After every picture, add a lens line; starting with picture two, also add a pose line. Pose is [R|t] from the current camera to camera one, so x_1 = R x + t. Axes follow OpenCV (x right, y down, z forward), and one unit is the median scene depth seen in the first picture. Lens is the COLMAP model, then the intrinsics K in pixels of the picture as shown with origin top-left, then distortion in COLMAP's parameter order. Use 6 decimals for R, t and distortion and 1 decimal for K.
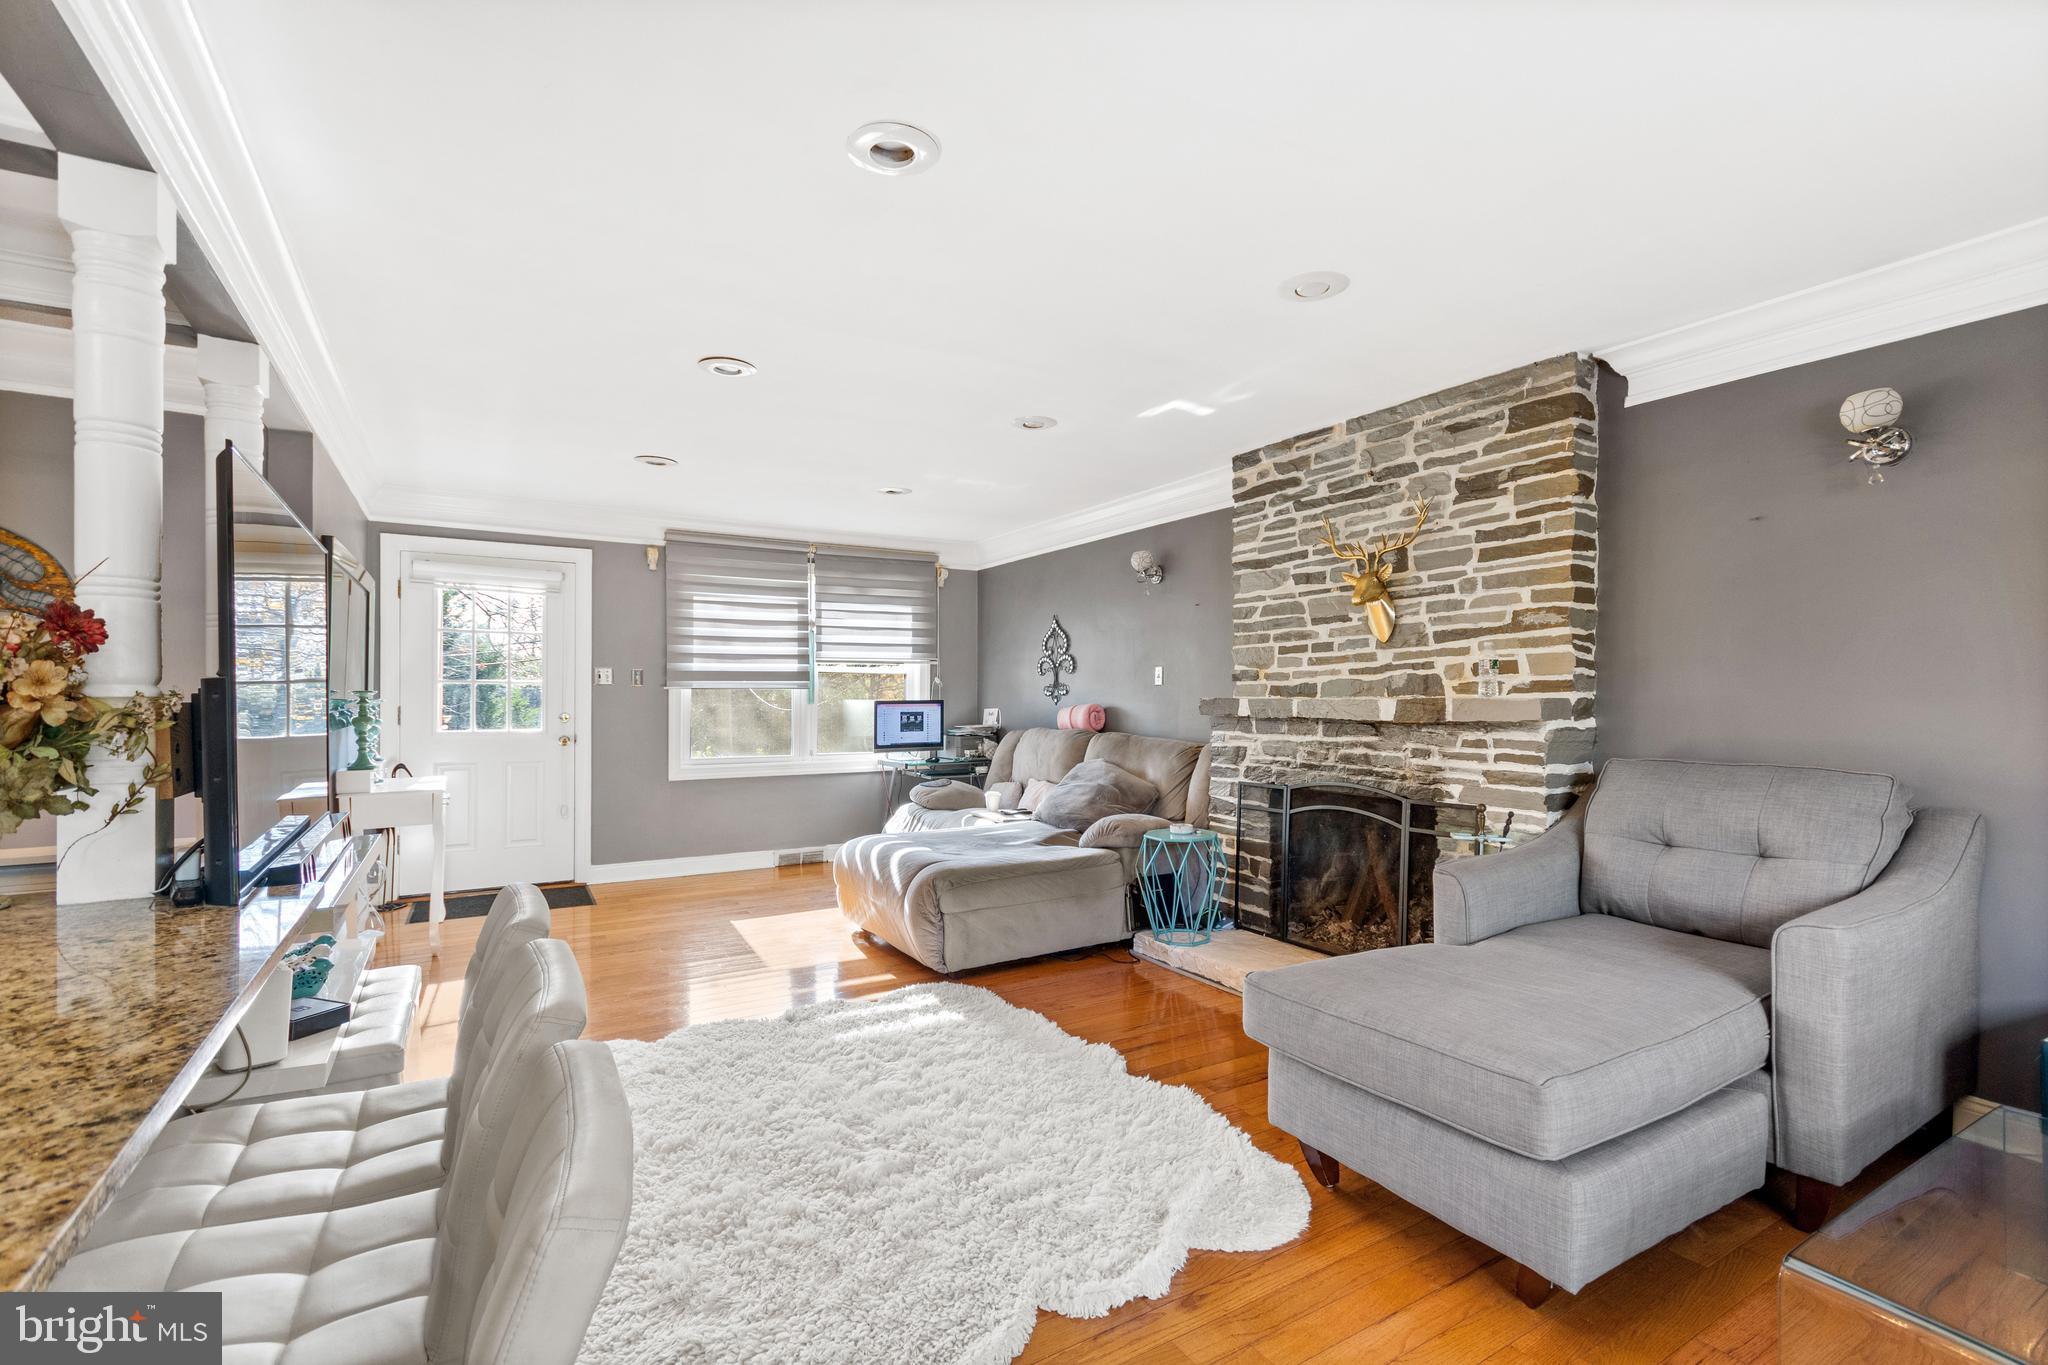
lens RADIAL K [[909.6, 0, 1021.1], [0, 909.6, 695.0], [0, 0, 1]] dist [0.011287, -0.001332]
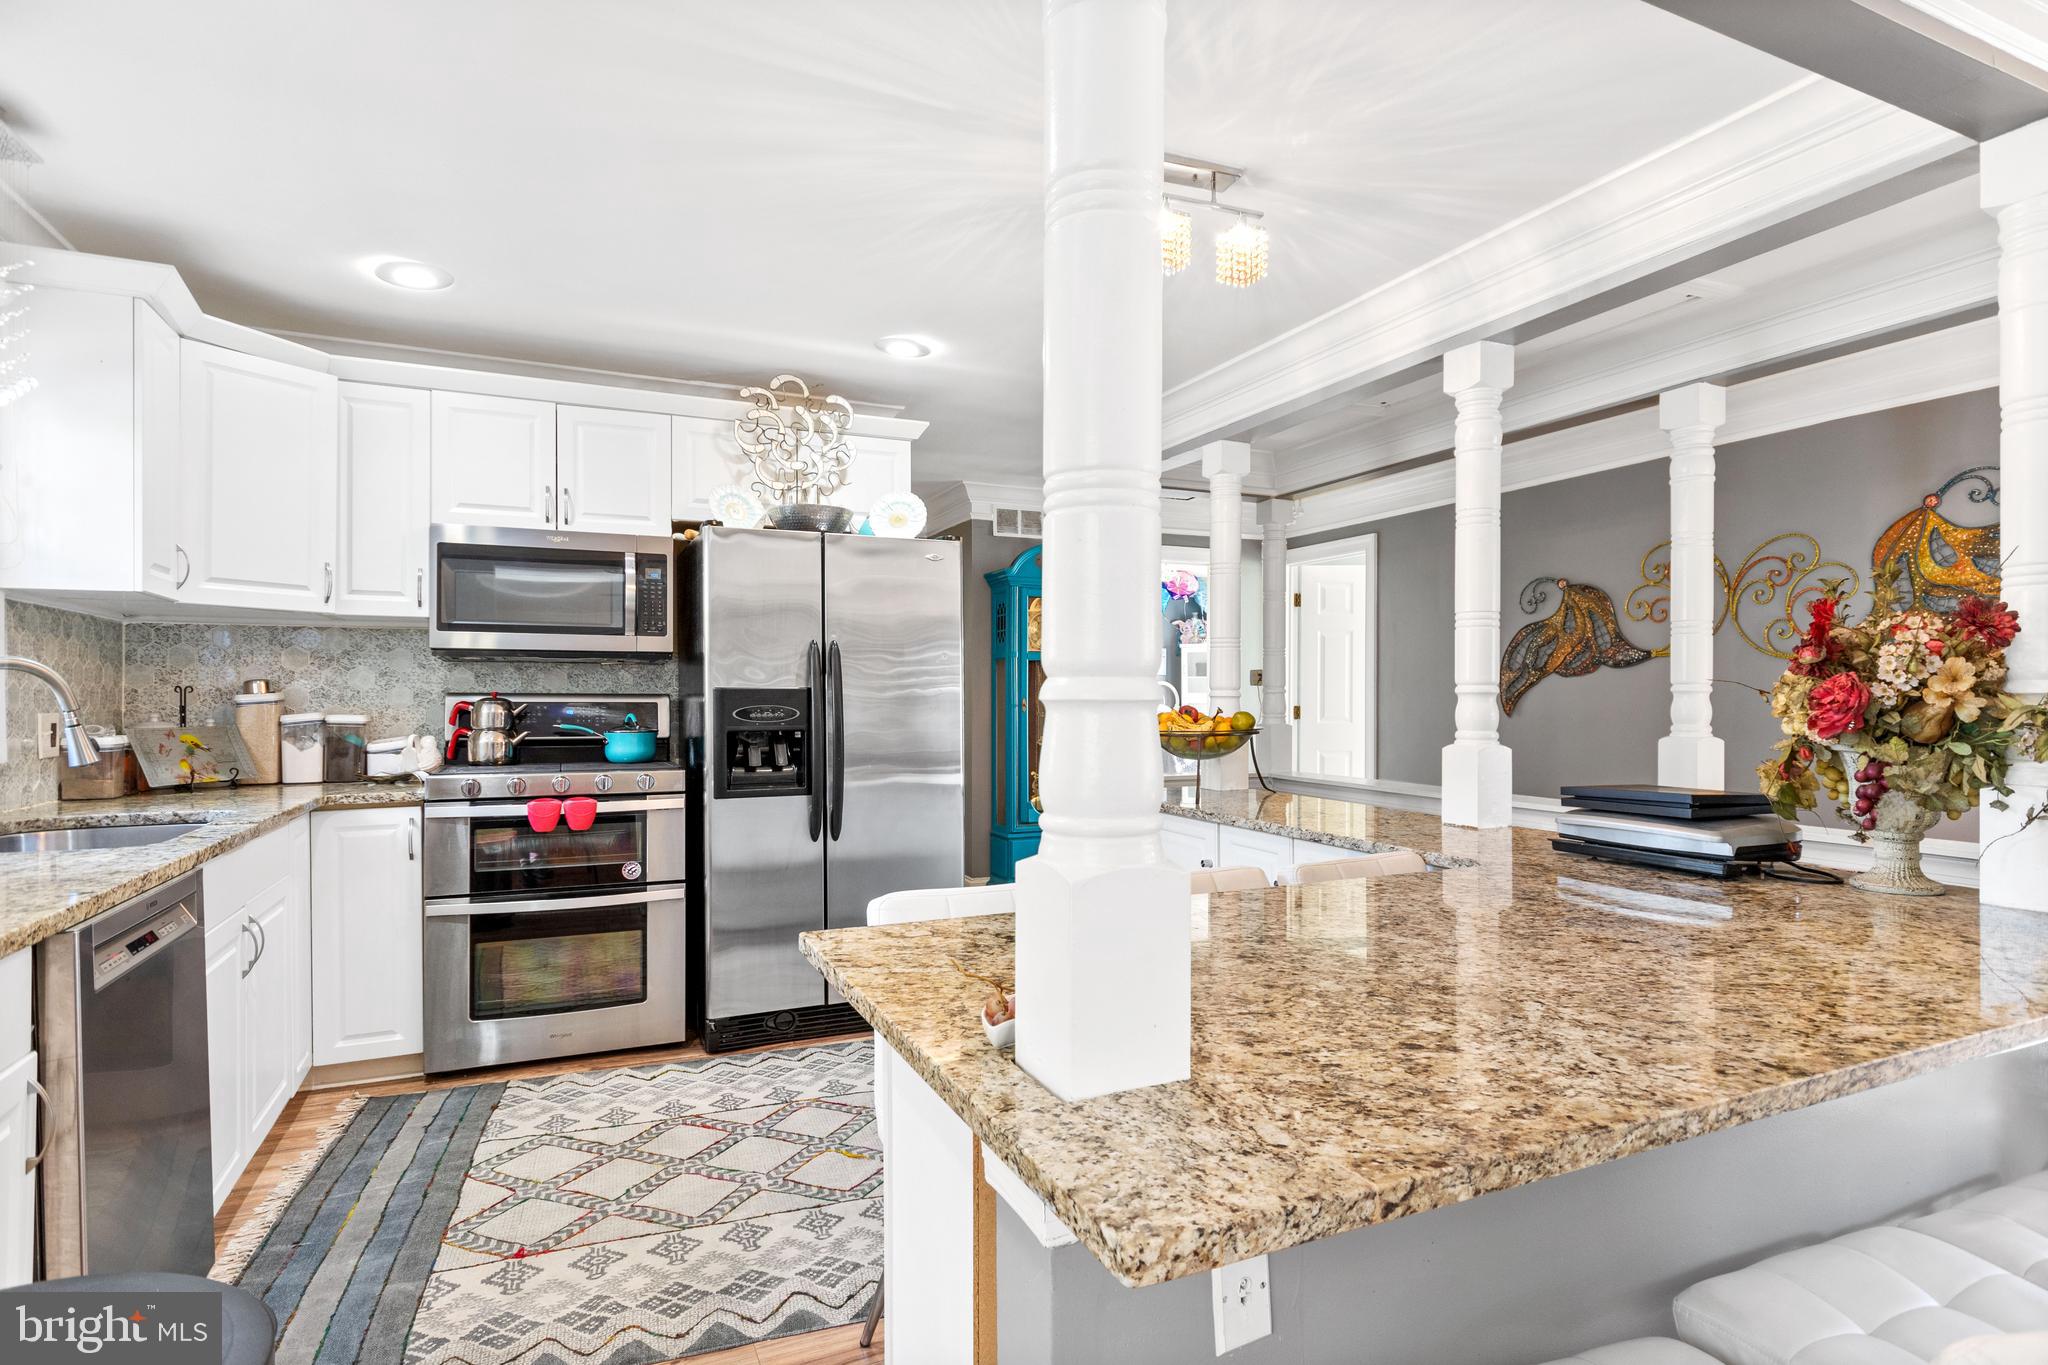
lens RADIAL K [[1046.1, 0, 1035.1], [0, 1046.1, 695.4], [0, 0, 1]] dist [-0.000728, -0.000669]
pose [[-0.113247, -0.002078, -0.993565, 0.089906], [0.004309, 0.999987, -0.002583, 0.001504], [0.993557, -0.004573, -0.113237, 0.056785]]
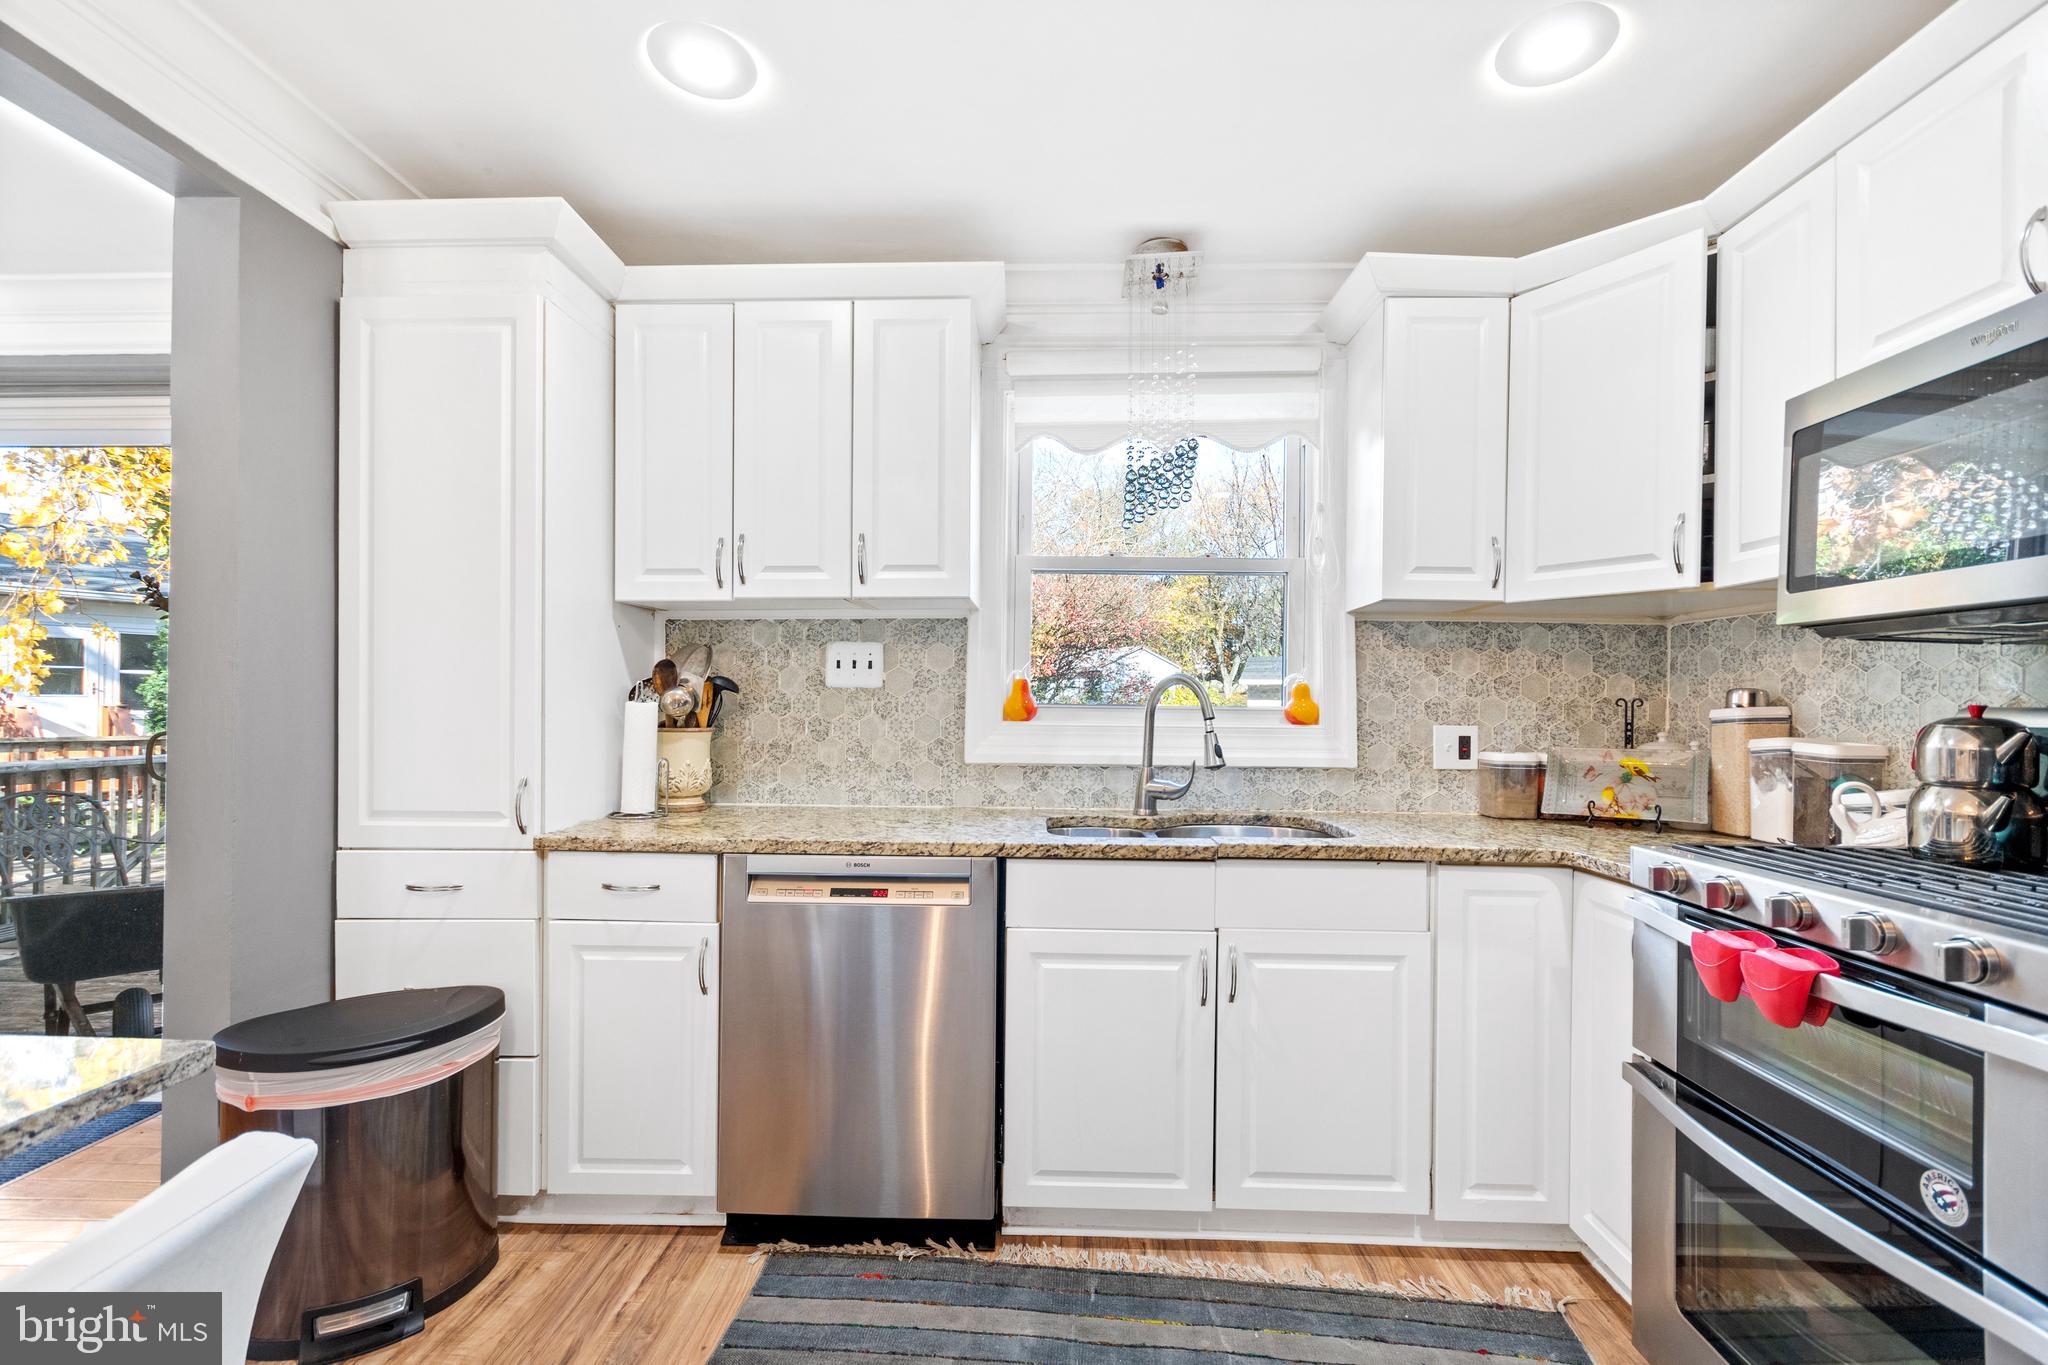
lens RADIAL K [[909.6, 0, 1024.3], [0, 909.6, 696.1], [0, 0, 1]] dist [0.011287, -0.001332]
pose [[-0.838076, -0.002881, 0.545545, -0.735123], [-0.011432, 0.999859, -0.012281, -0.000796], [-0.545433, -0.016529, -0.837991, 0.000446]]
